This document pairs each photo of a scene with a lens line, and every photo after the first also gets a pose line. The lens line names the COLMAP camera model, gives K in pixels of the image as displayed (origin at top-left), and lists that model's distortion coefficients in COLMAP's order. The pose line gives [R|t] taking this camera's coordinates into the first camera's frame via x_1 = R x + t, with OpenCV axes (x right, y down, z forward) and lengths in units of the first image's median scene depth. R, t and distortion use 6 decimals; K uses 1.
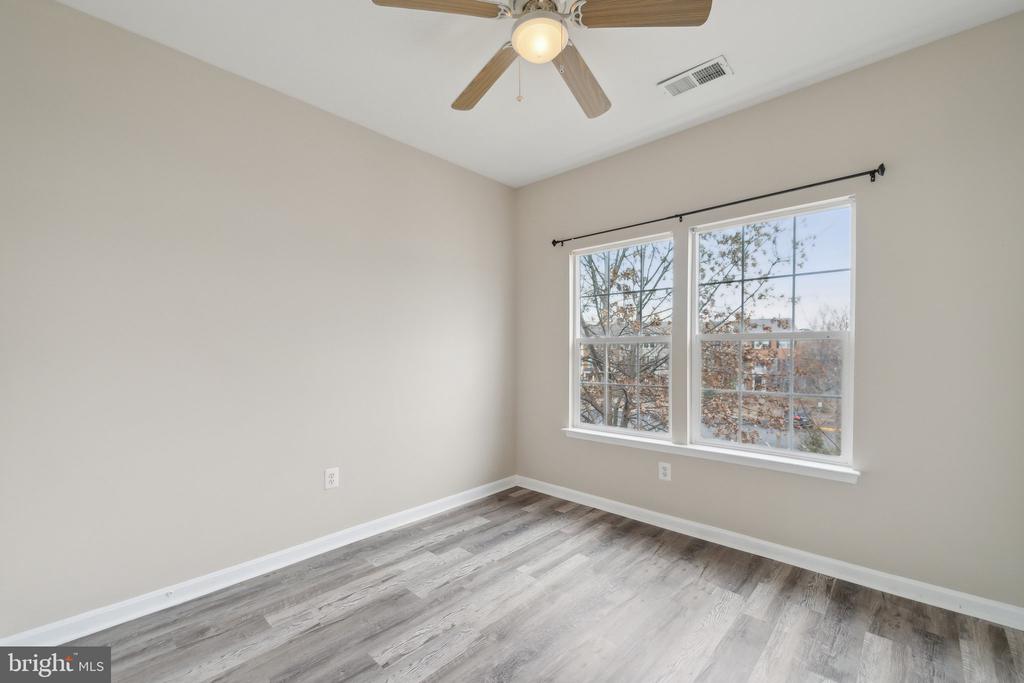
lens RADIAL K [[420.5, 0, 509.2], [0, 420.5, 356.5], [0, 0, 1]] dist [0.003328, -0.000783]
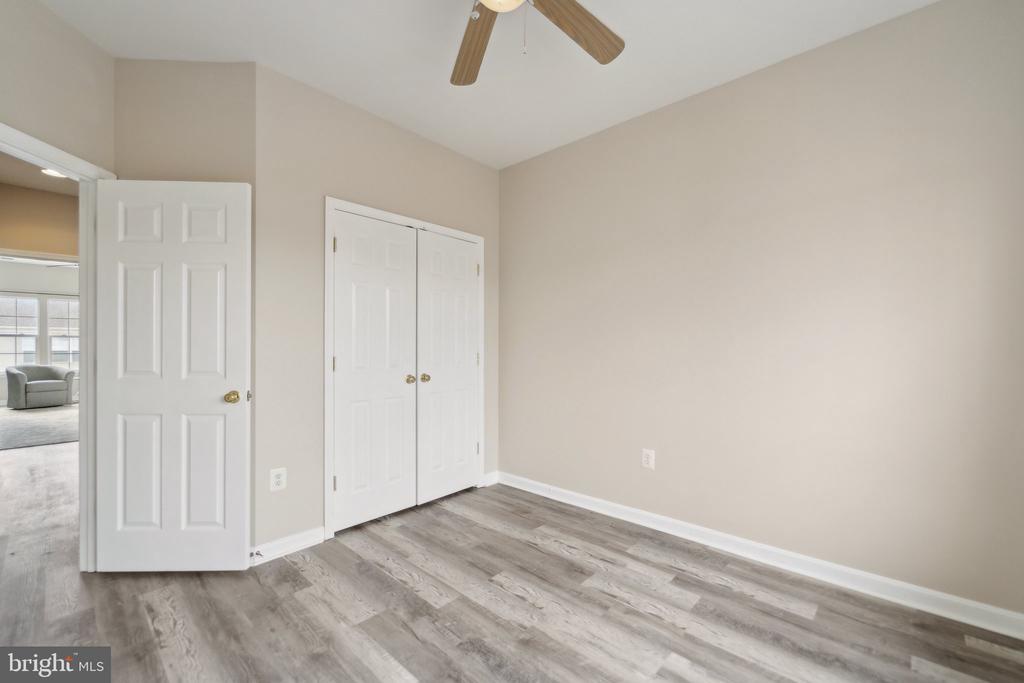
lens RADIAL K [[420.5, 0, 521.4], [0, 420.5, 343.8], [0, 0, 1]] dist [0.003328, -0.000783]
pose [[0.028662, 0.002591, -0.999586, 0.691118], [-0.004206, 0.999988, 0.002471, -0.000867], [0.999580, 0.004134, 0.028672, 0.723880]]
